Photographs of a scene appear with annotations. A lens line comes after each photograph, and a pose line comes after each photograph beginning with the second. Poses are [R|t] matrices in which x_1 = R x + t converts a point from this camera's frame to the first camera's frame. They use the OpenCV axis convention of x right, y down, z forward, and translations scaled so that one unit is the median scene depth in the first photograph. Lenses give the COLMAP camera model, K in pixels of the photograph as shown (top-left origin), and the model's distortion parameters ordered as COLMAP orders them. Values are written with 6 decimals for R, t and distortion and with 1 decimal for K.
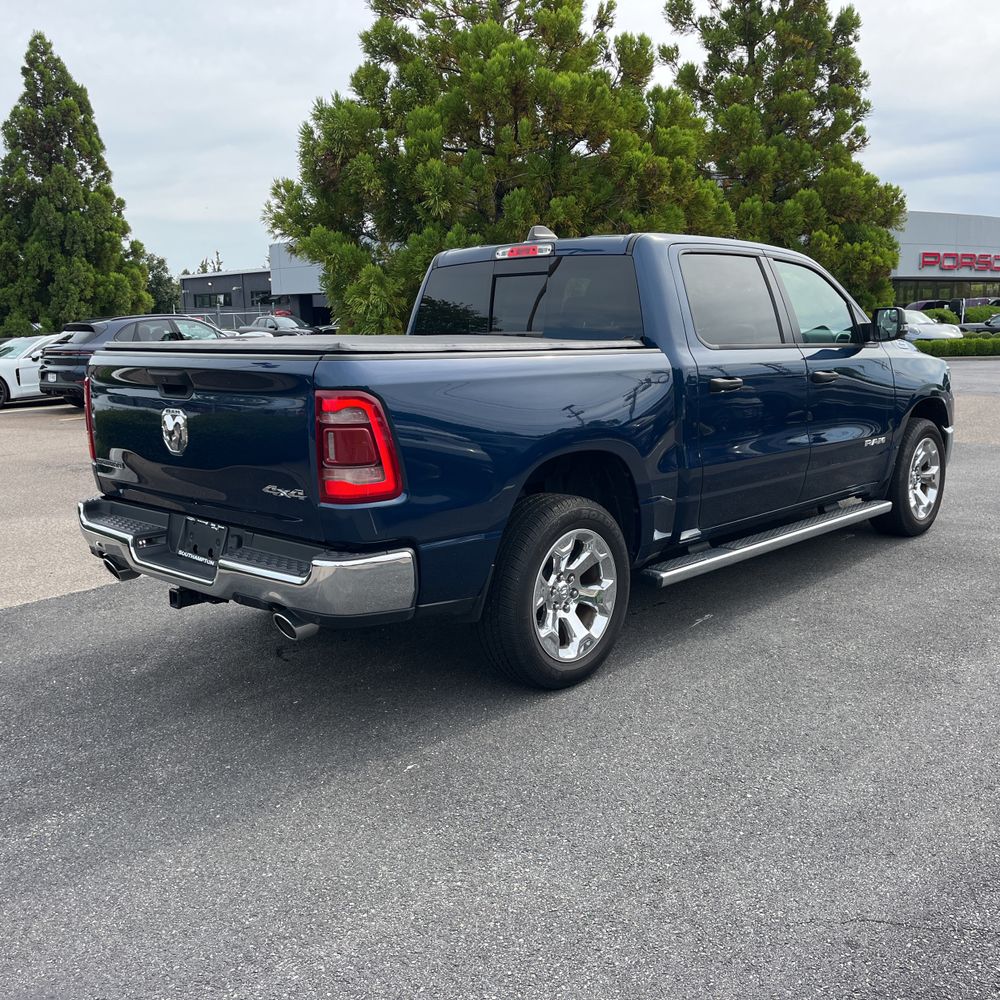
lens RADIAL K [[1016.9, 0, 502.5], [0, 1016.9, 487.2], [0, 0, 1]] dist [0.028184, 0.000000]
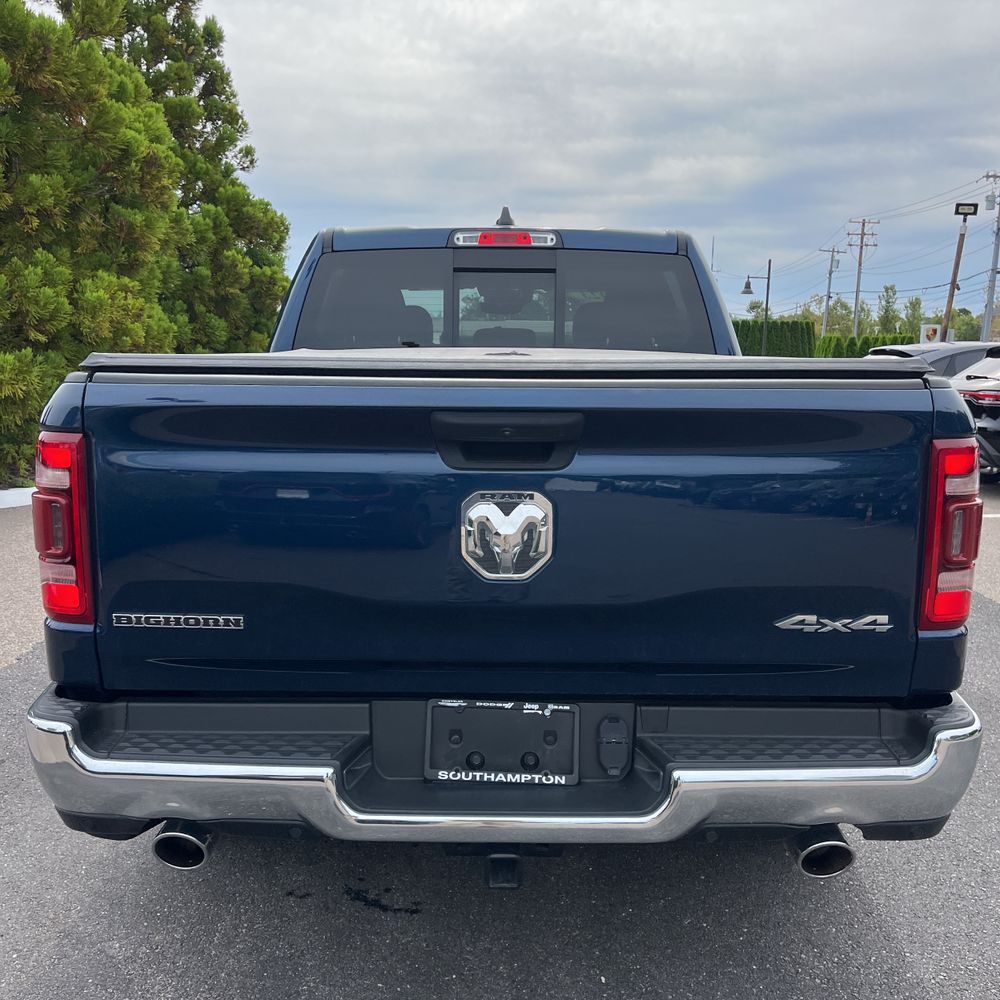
lens RADIAL K [[1016.9, 0, 492.2], [0, 1016.9, 504.3], [0, 0, 1]] dist [0.028184, 0.000000]
pose [[0.737256, -0.084910, 0.670256, -0.574361], [0.092525, 0.995413, 0.024328, -0.072529], [-0.669248, 0.044079, 0.741731, 0.558544]]
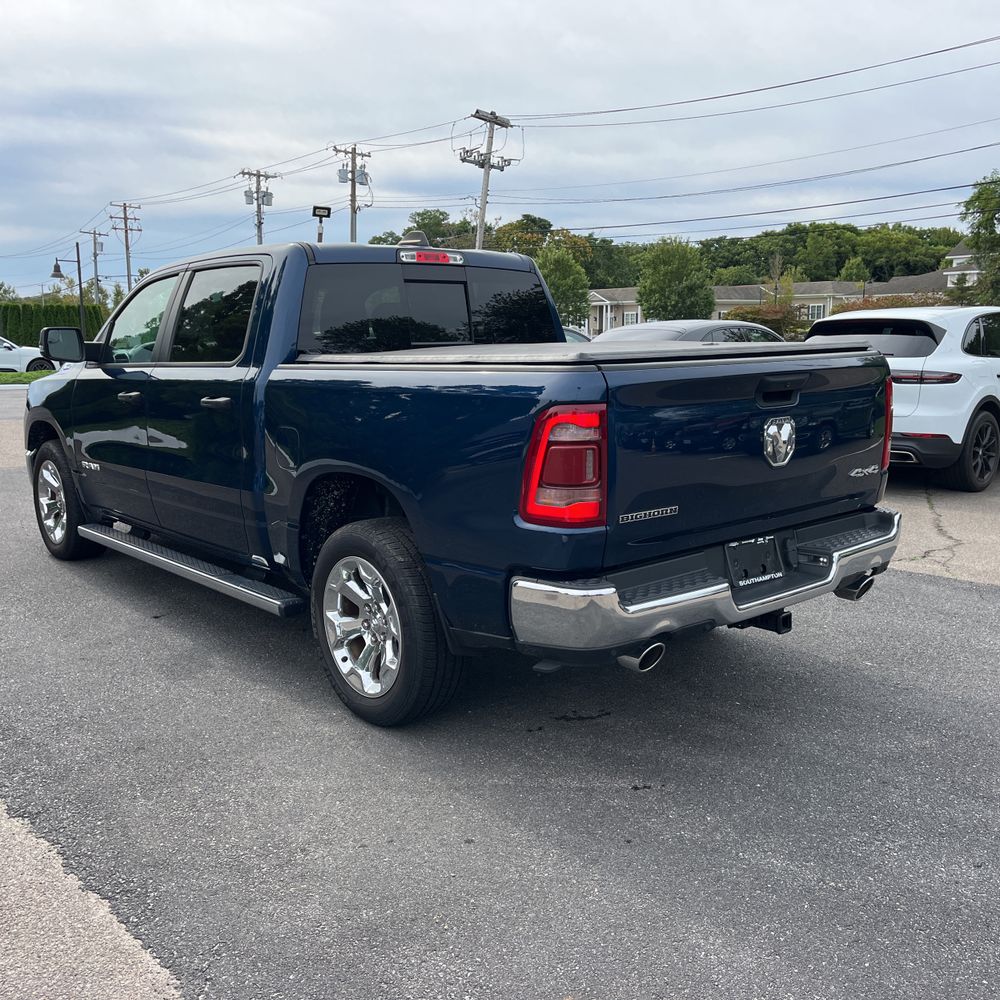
lens RADIAL K [[1016.9, 0, 505.4], [0, 1016.9, 505.7], [0, 0, 1]] dist [0.028184, 0.000000]
pose [[0.107975, -0.160577, 0.981100, -1.105042], [0.173159, 0.974822, 0.140492, -0.149945], [-0.978957, 0.154717, 0.133062, 0.988847]]
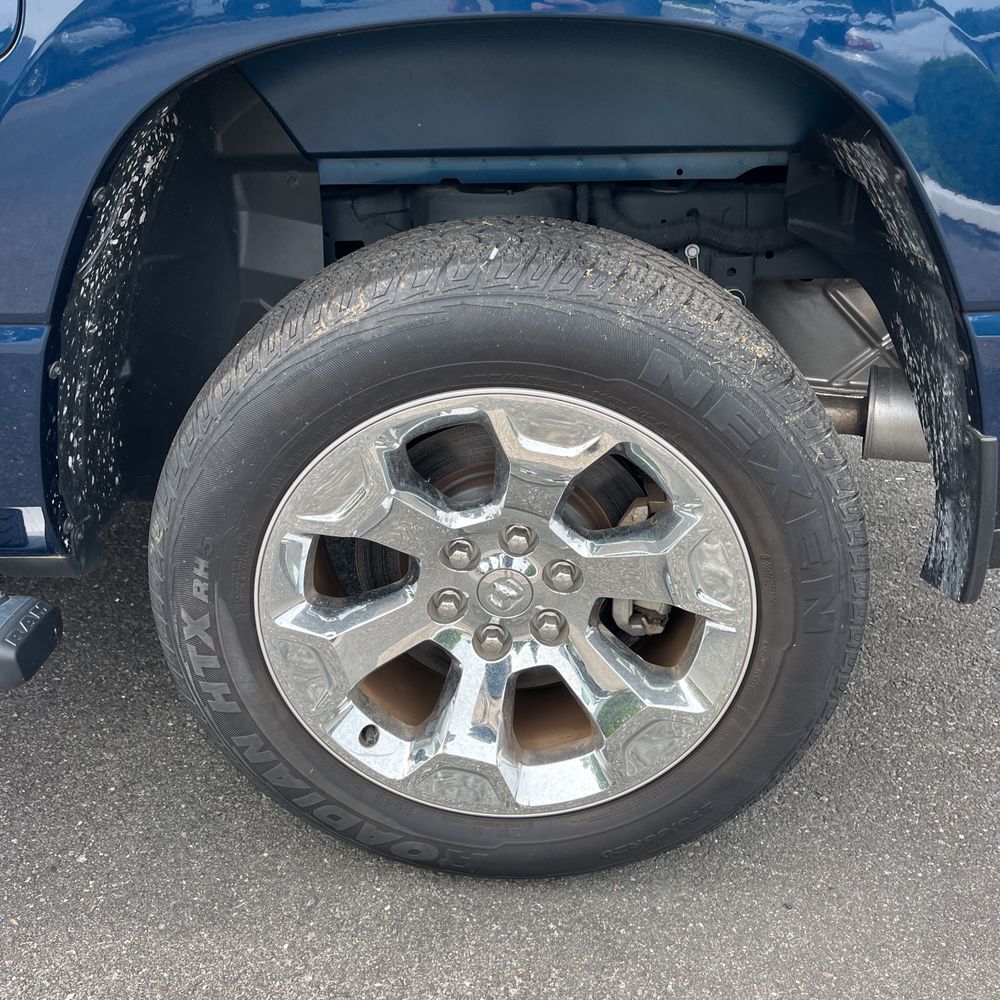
lens RADIAL K [[1016.9, 0, 494.9], [0, 1016.9, 495.8], [0, 0, 1]] dist [0.028184, 0.000000]
pose [[-0.653051, -0.310270, 0.690837, -0.443200], [0.136107, 0.849282, 0.510094, -0.114073], [-0.744982, 0.427145, -0.512394, 1.371357]]
